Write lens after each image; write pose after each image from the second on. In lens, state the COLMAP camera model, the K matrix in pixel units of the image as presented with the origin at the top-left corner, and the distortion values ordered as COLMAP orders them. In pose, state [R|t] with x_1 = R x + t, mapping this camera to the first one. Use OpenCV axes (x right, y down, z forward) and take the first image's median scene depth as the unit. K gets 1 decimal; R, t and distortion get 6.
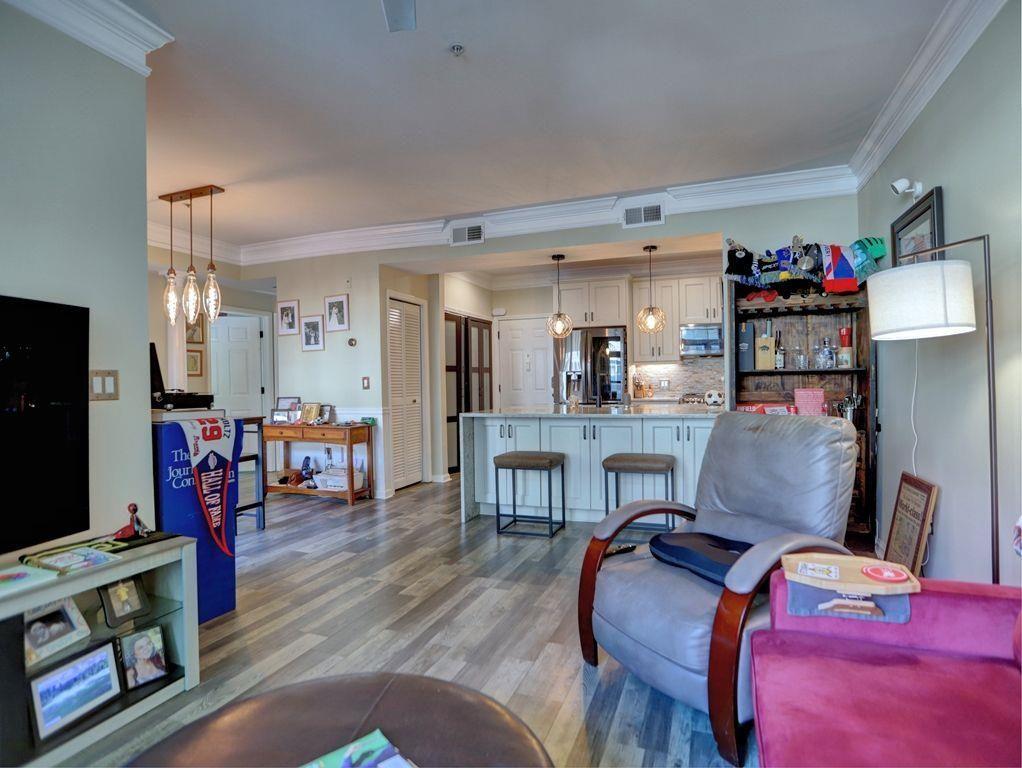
lens RADIAL K [[528.0, 0, 531.5], [0, 528.0, 380.5], [0, 0, 1]] dist [-0.050189, 0.019906]
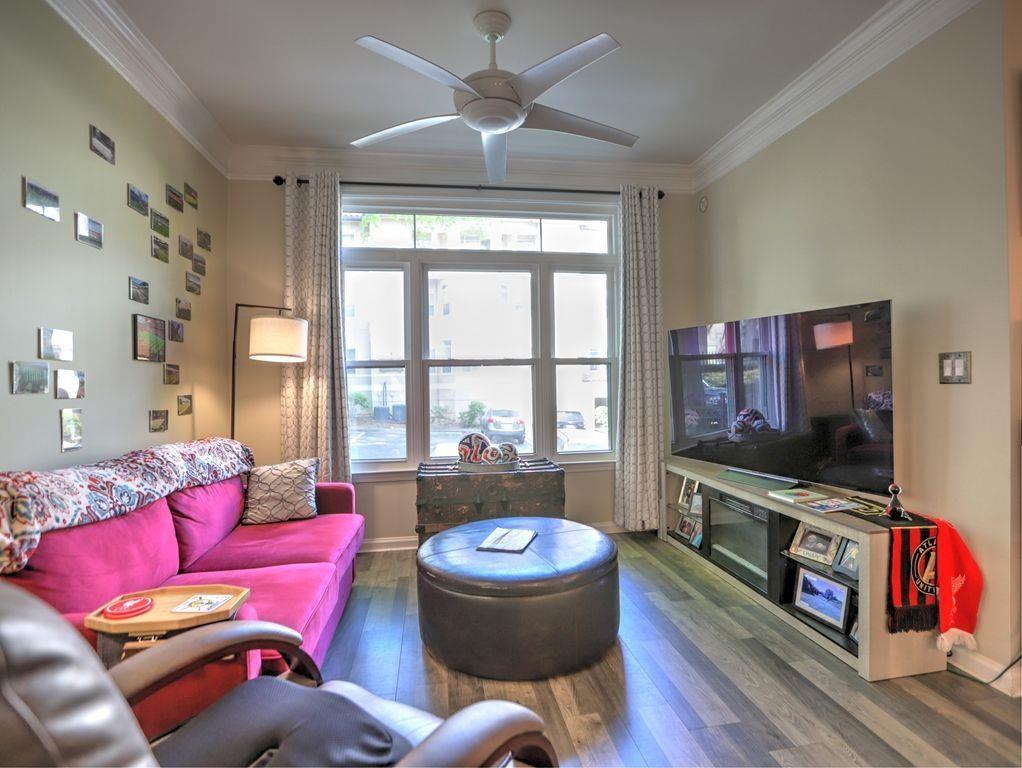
lens RADIAL K [[528.0, 0, 518.5], [0, 528.0, 385.9], [0, 0, 1]] dist [-0.050189, 0.019906]
pose [[-0.876283, 0.036916, -0.480380, 0.256882], [0.032676, 0.999318, 0.017190, -0.000529], [0.480687, -0.000634, -0.876892, 1.057337]]
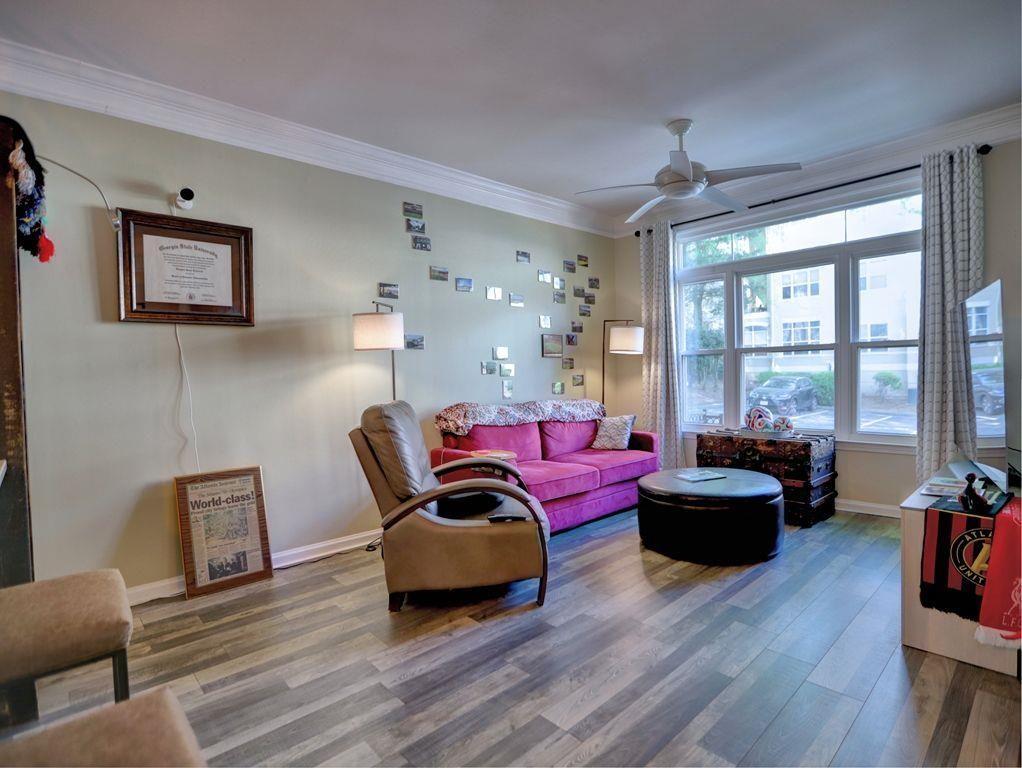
lens RADIAL K [[528.0, 0, 519.7], [0, 528.0, 384.8], [0, 0, 1]] dist [-0.050189, 0.019906]
pose [[-0.885704, 0.028900, 0.463350, -0.319416], [0.041427, 0.998999, 0.016878, 0.008493], [-0.462399, 0.034144, -0.886014, 1.574986]]
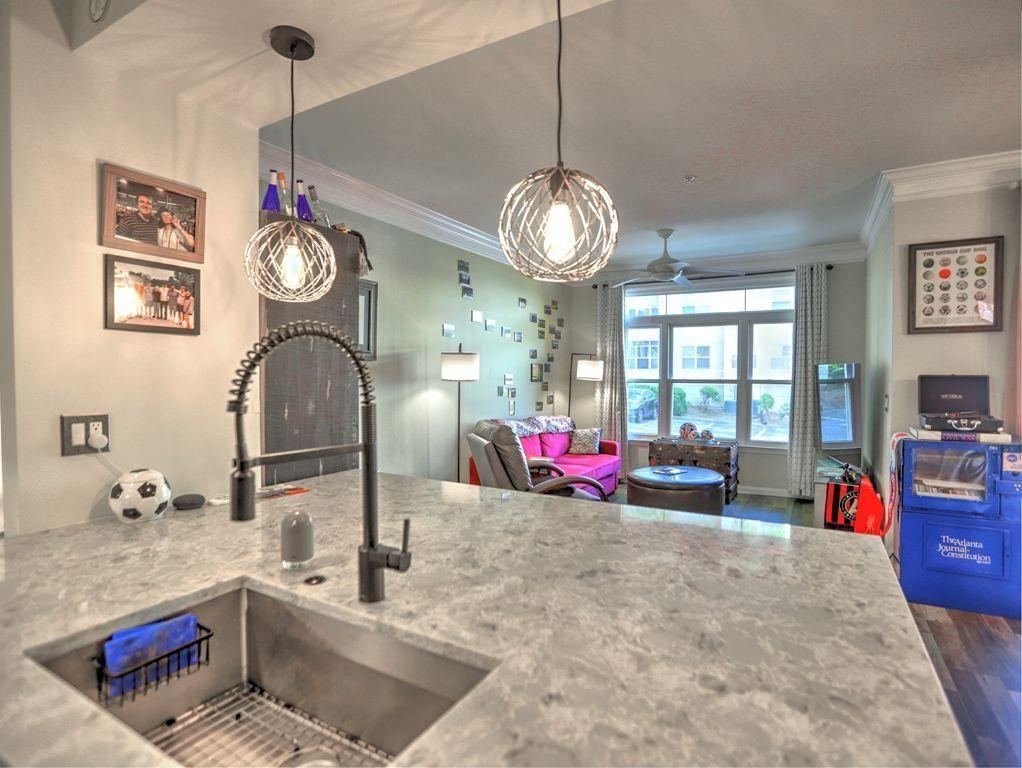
lens RADIAL K [[528.0, 0, 522.9], [0, 528.0, 386.1], [0, 0, 1]] dist [-0.050189, 0.019906]
pose [[-0.983842, 0.009725, 0.178774, 0.048376], [0.013360, 0.999728, 0.019139, -0.071850], [-0.178539, 0.021218, -0.983704, 2.146777]]
